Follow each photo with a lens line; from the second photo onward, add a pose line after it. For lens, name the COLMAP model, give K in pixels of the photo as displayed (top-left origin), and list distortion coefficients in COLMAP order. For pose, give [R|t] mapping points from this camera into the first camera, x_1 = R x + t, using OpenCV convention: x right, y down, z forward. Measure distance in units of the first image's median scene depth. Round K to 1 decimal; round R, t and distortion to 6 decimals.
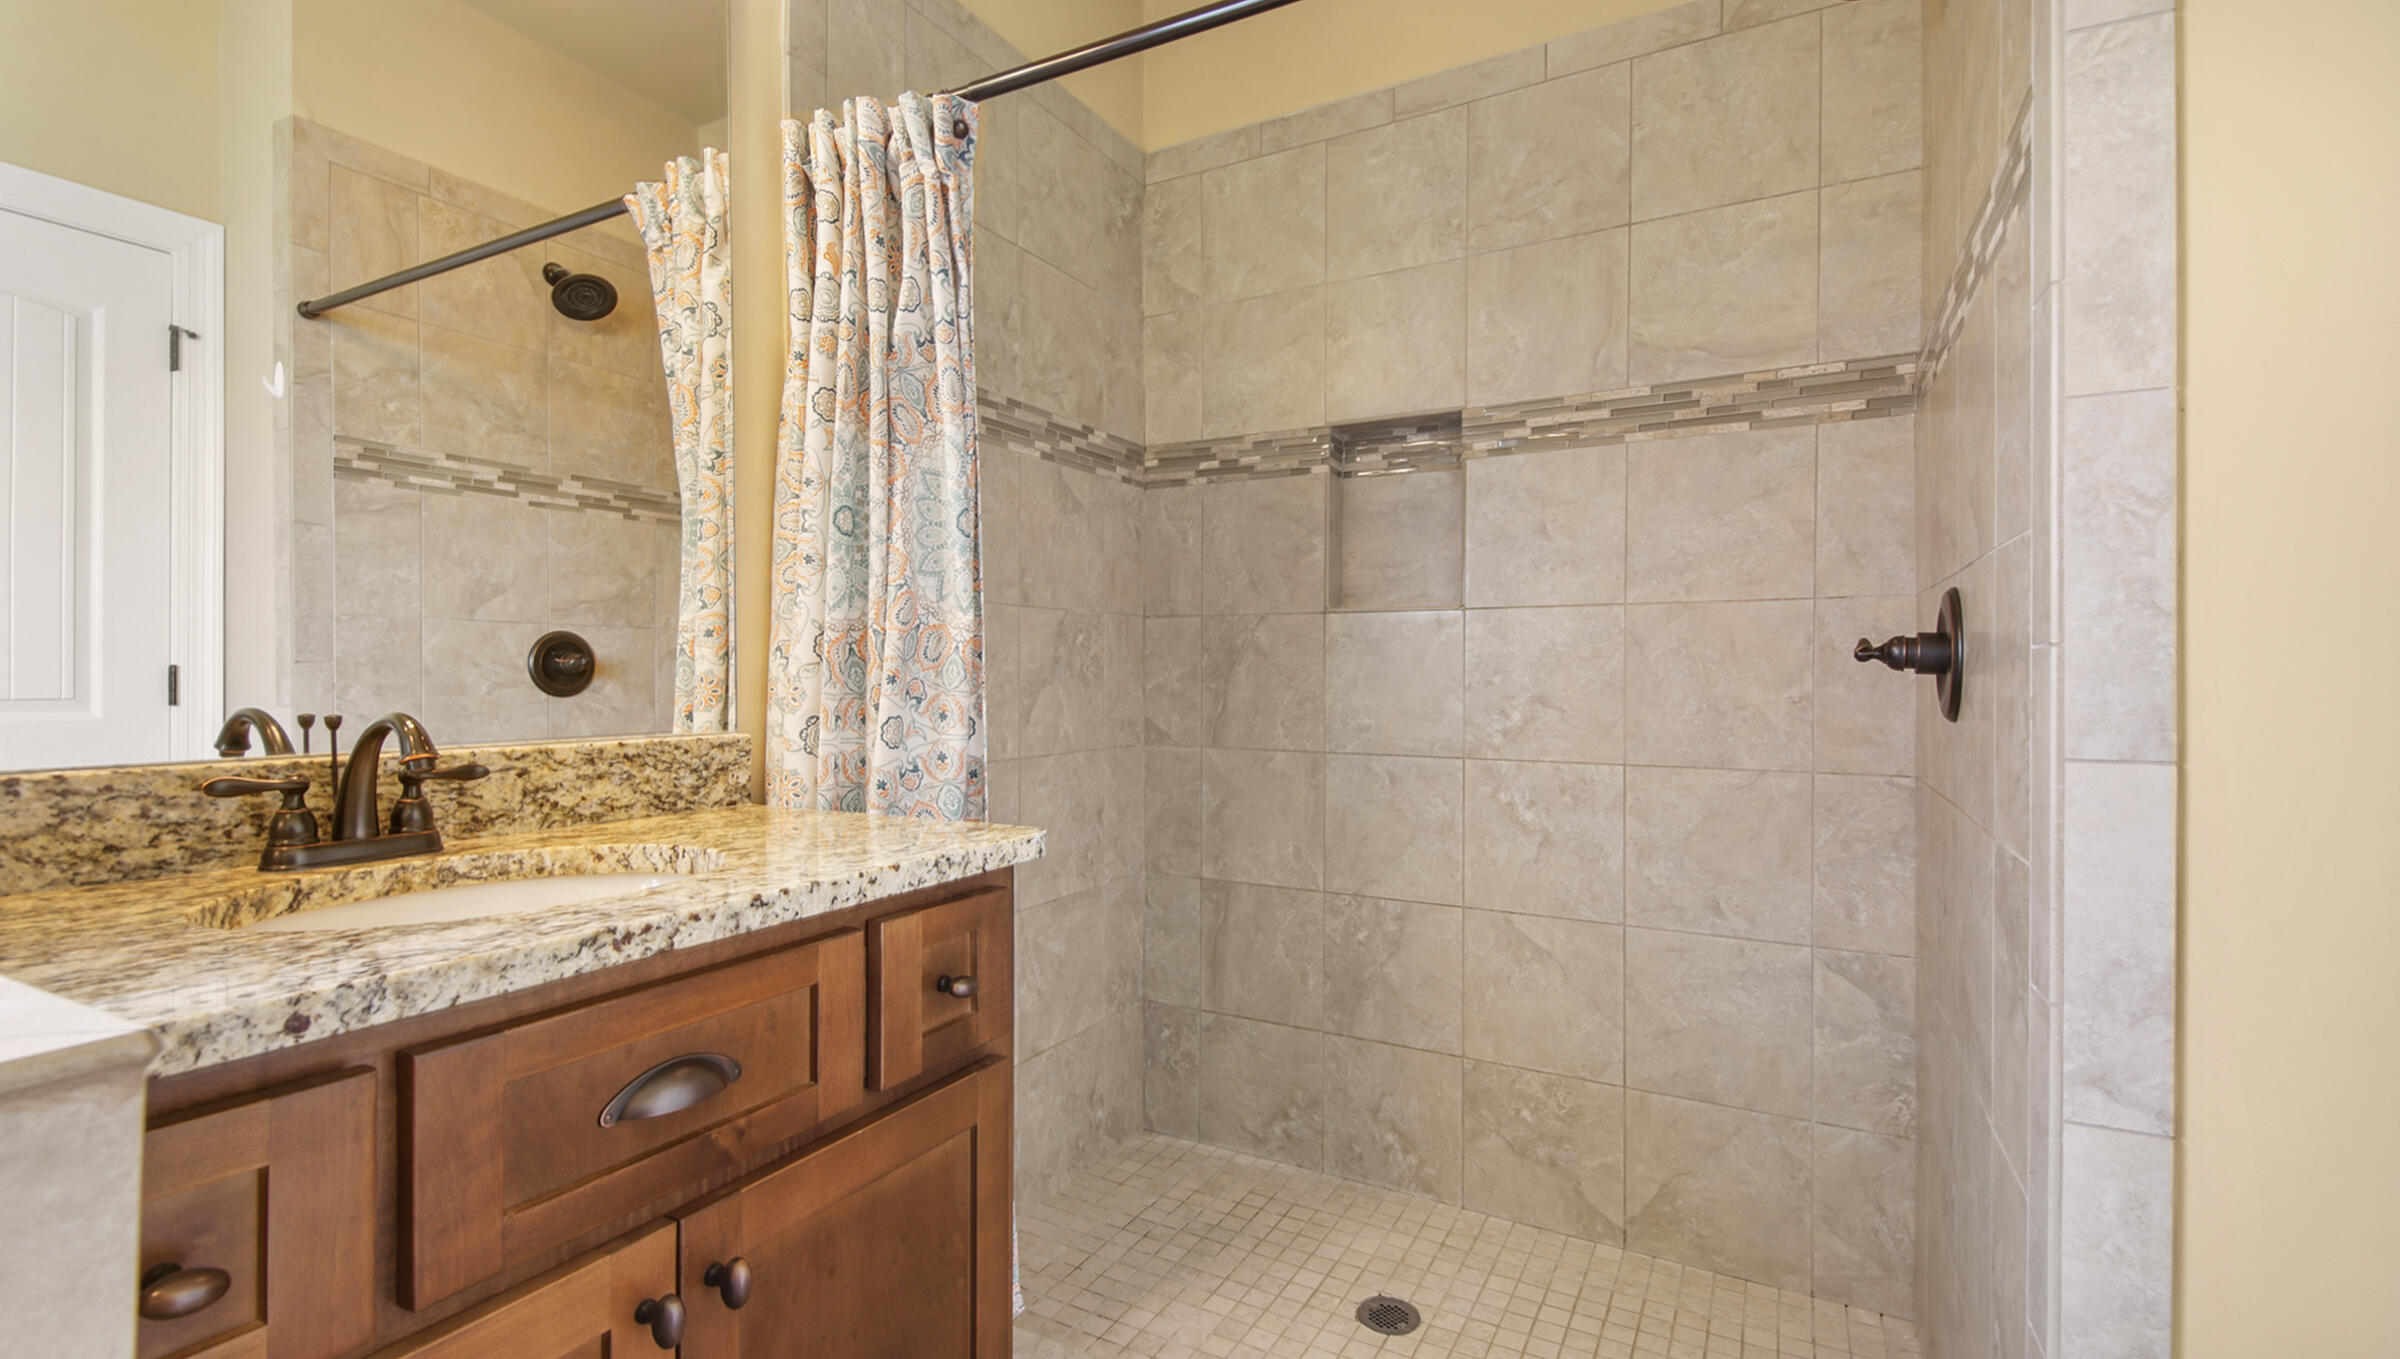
lens RADIAL K [[982.1, 0, 1211.2], [0, 982.1, 681.3], [0, 0, 1]] dist [0.034204, -0.020466]
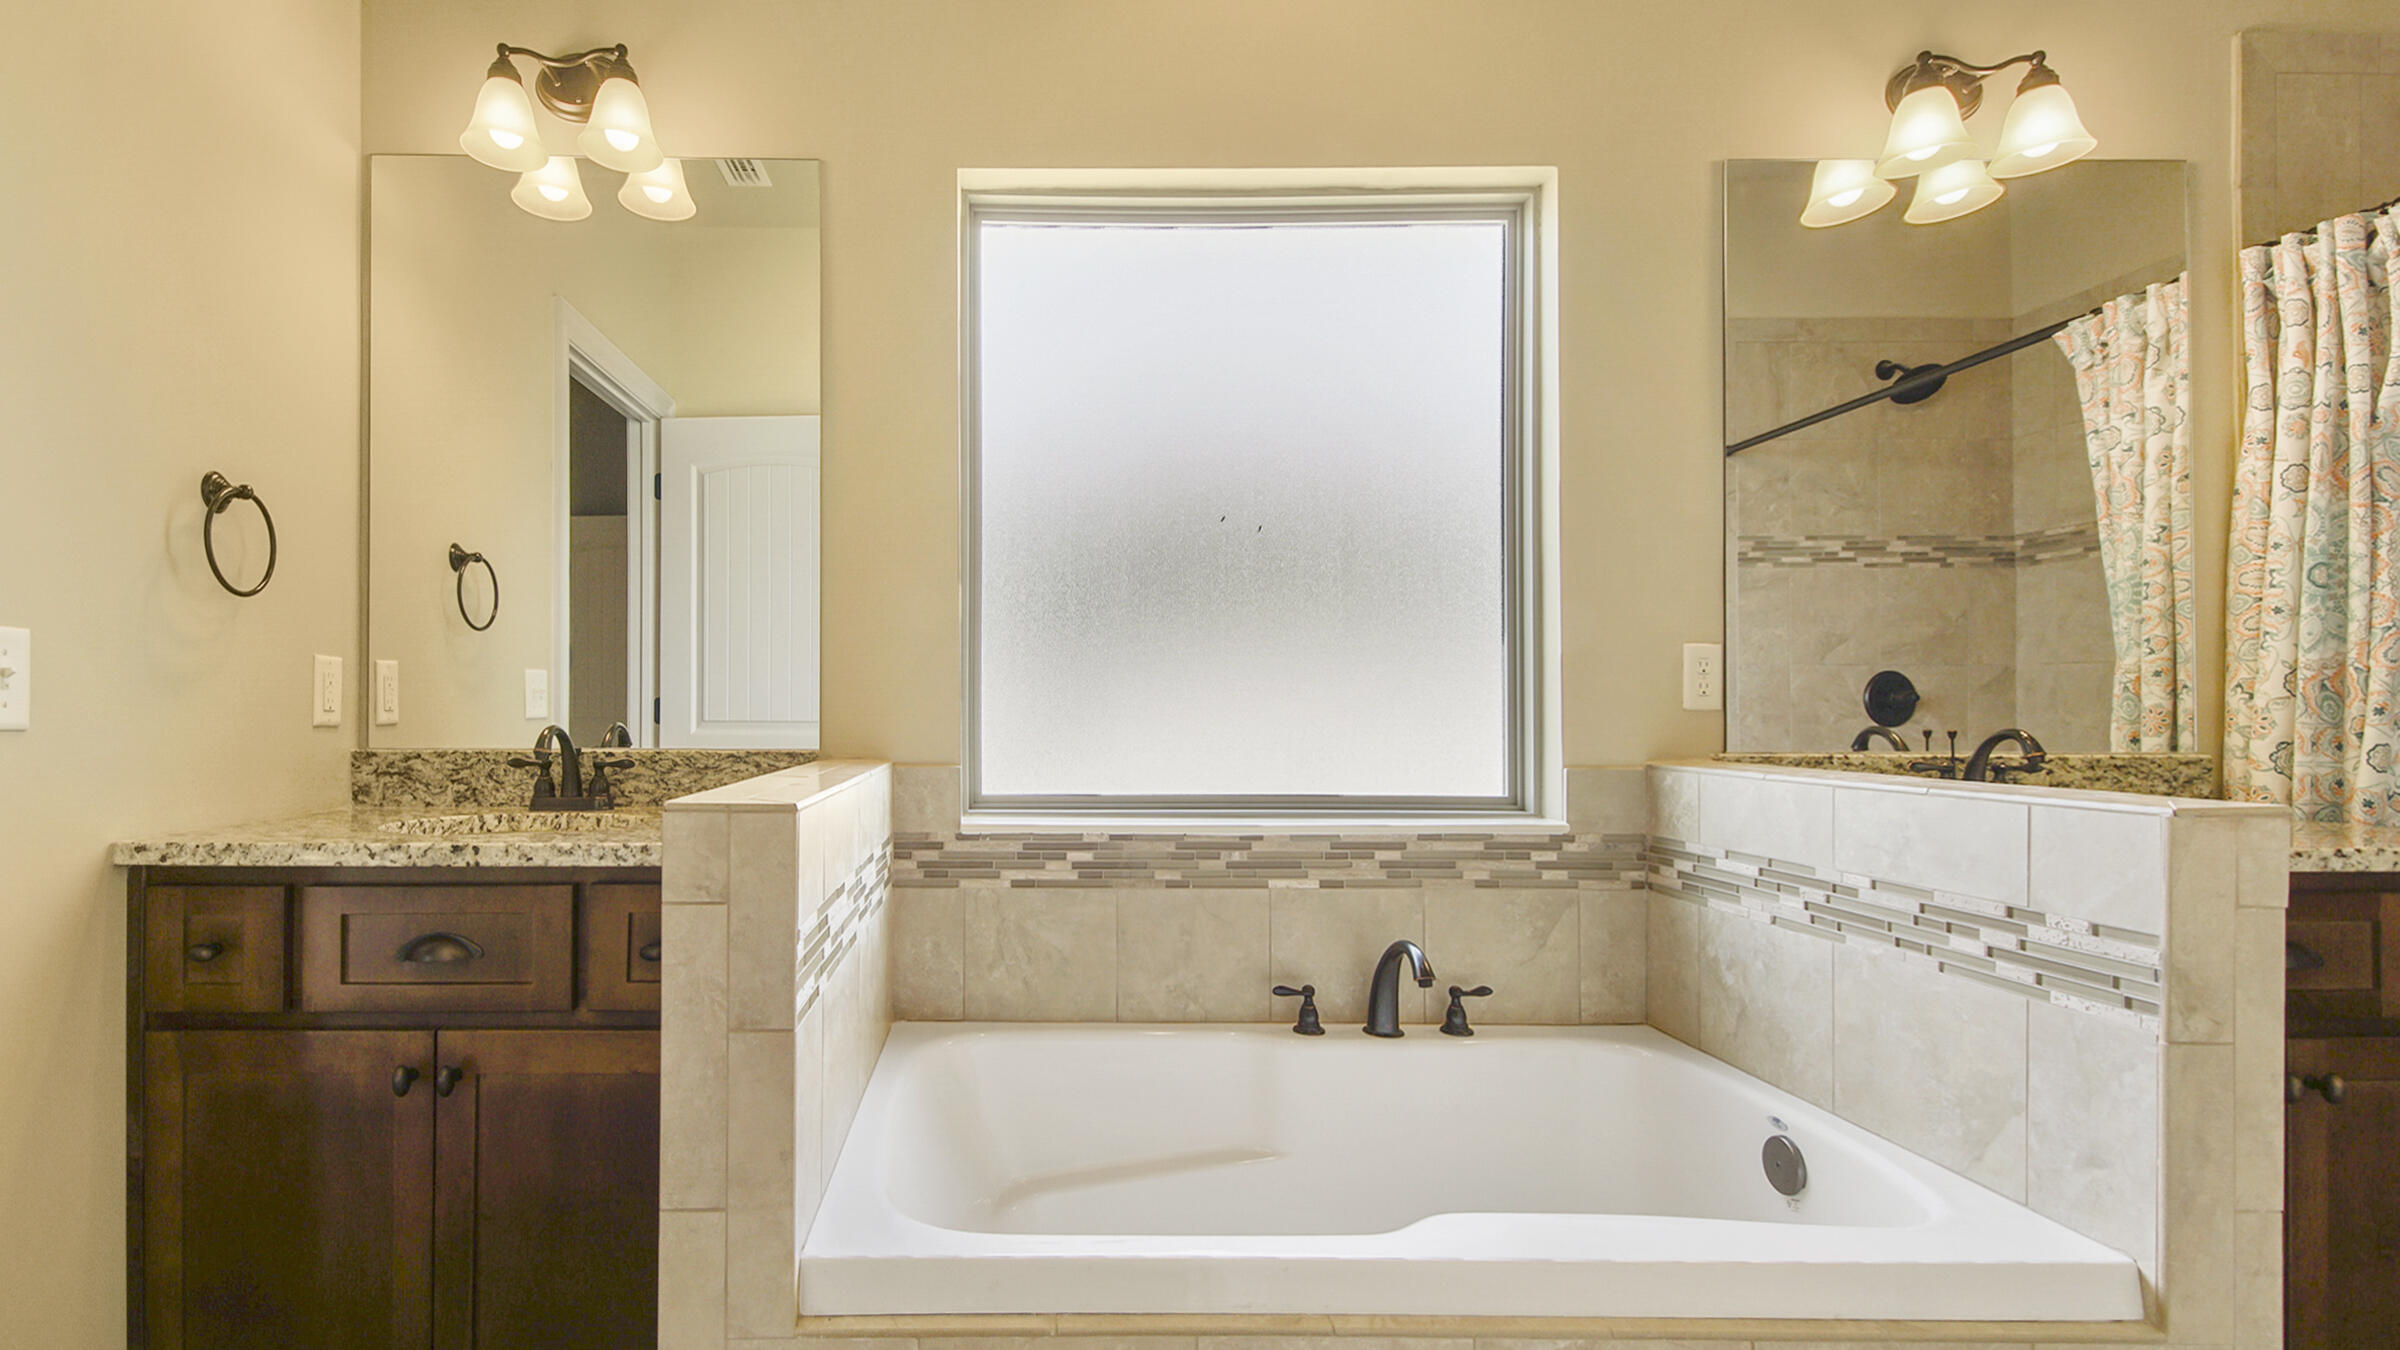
lens RADIAL K [[1125.9, 0, 1093.5], [0, 1125.9, 694.9], [0, 0, 1]] dist [0.034294, -0.019250]
pose [[0.507786, -0.008499, -0.861441, 0.044399], [-0.007154, 0.999875, -0.014081, 0.006826], [0.861453, 0.013313, 0.507662, -0.771938]]
